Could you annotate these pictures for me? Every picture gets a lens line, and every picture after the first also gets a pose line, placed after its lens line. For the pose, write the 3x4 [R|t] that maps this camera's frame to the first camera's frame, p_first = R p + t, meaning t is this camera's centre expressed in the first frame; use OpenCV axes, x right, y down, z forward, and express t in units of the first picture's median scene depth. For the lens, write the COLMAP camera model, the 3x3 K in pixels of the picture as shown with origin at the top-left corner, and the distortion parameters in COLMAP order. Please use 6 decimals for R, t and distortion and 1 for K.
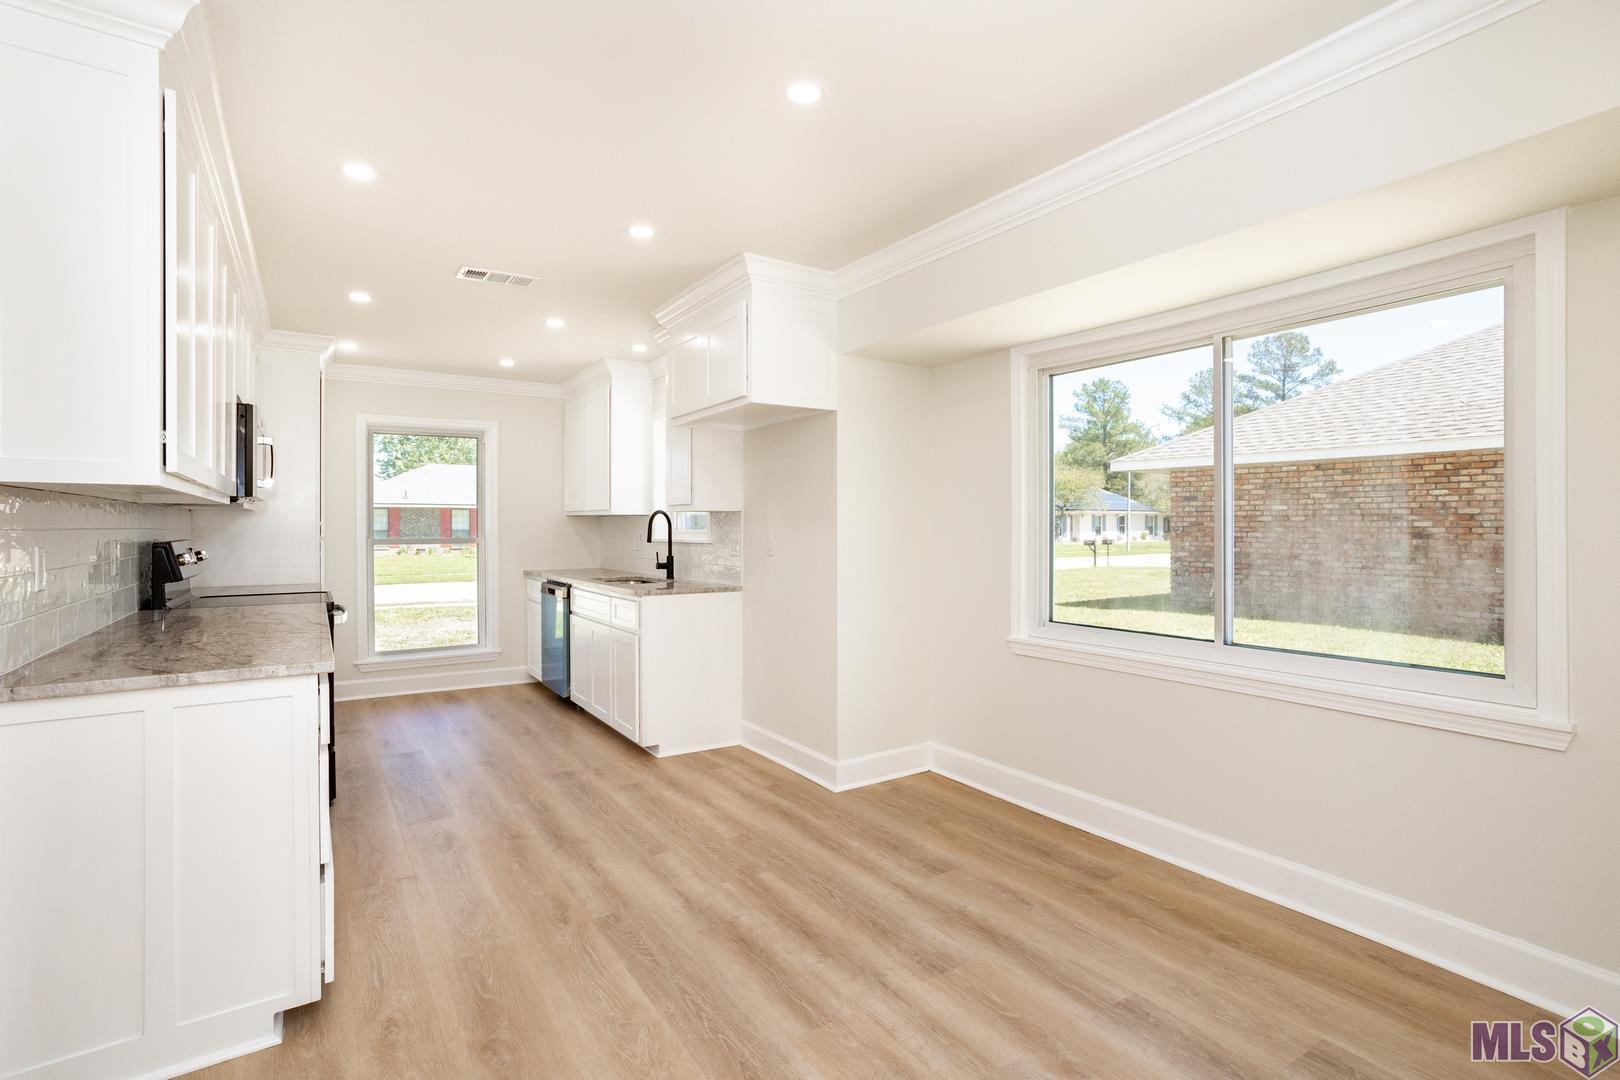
lens RADIAL K [[788.9, 0, 817.3], [0, 788.9, 513.9], [0, 0, 1]] dist [-0.054497, 0.033536]
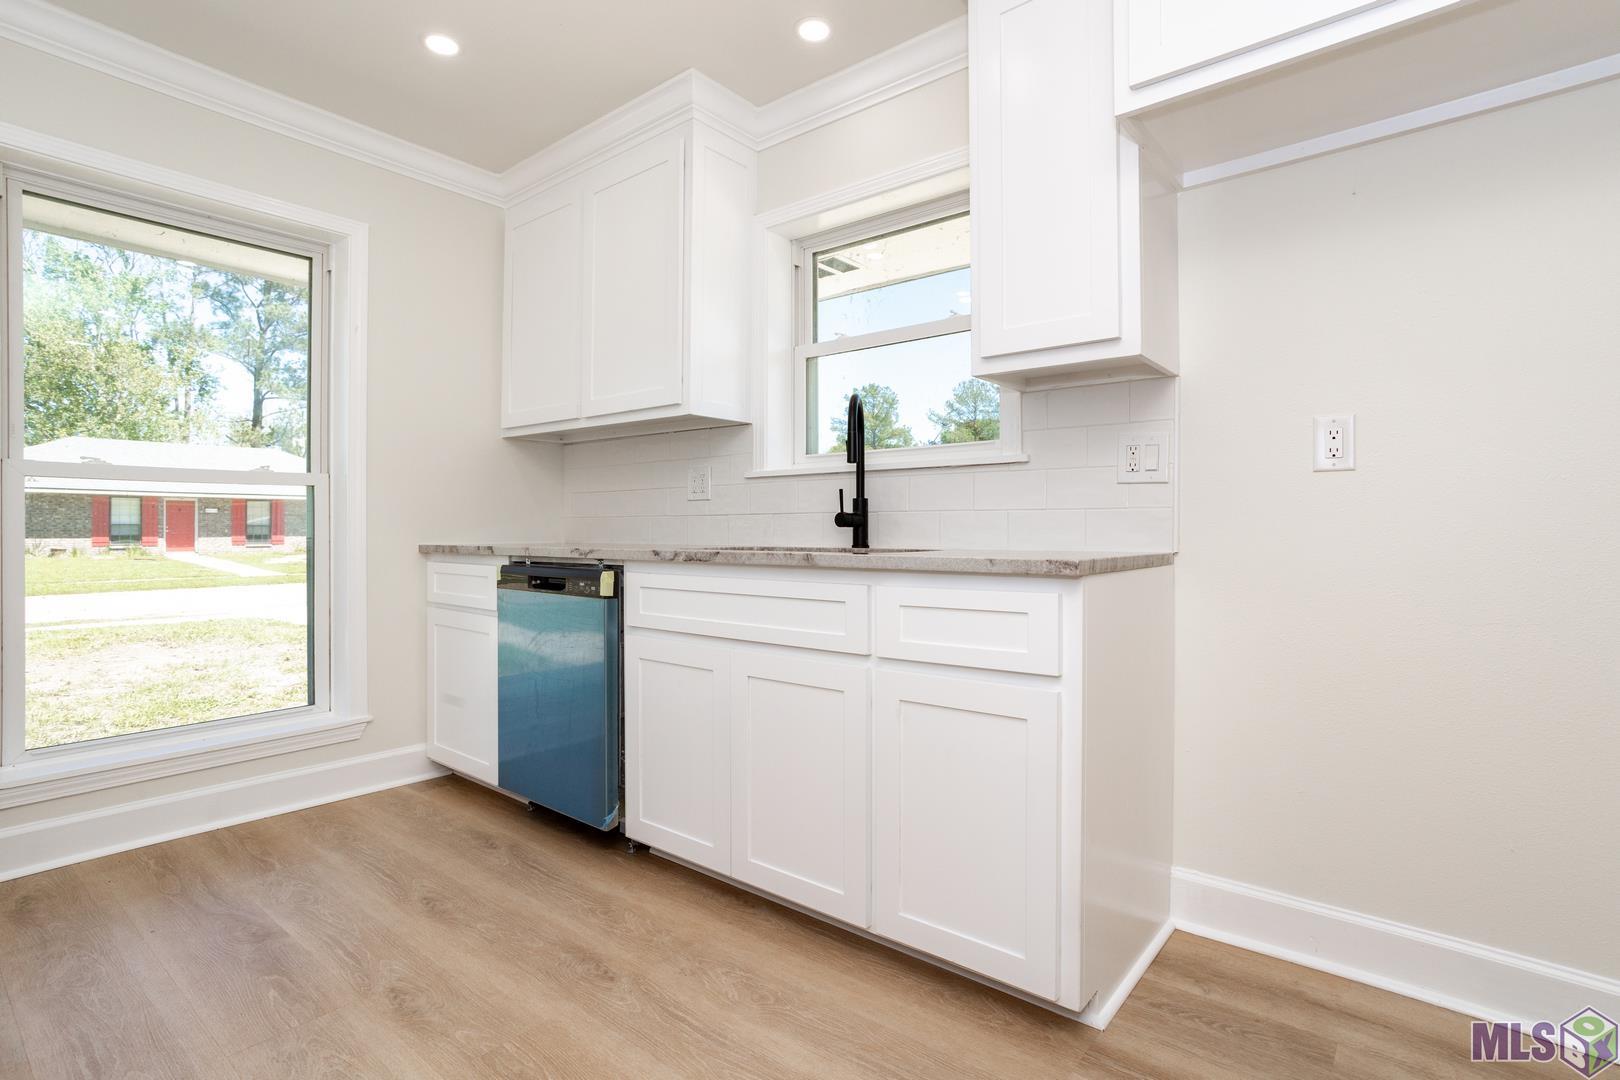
lens RADIAL K [[773.4, 0, 801.0], [0, 773.4, 522.9], [0, 0, 1]] dist [-0.027130, 0.012313]
pose [[0.951948, 0.006413, 0.306192, -0.288655], [-0.008099, 0.999958, 0.004235, 0.053258], [-0.306152, -0.006512, 0.951960, 0.467543]]
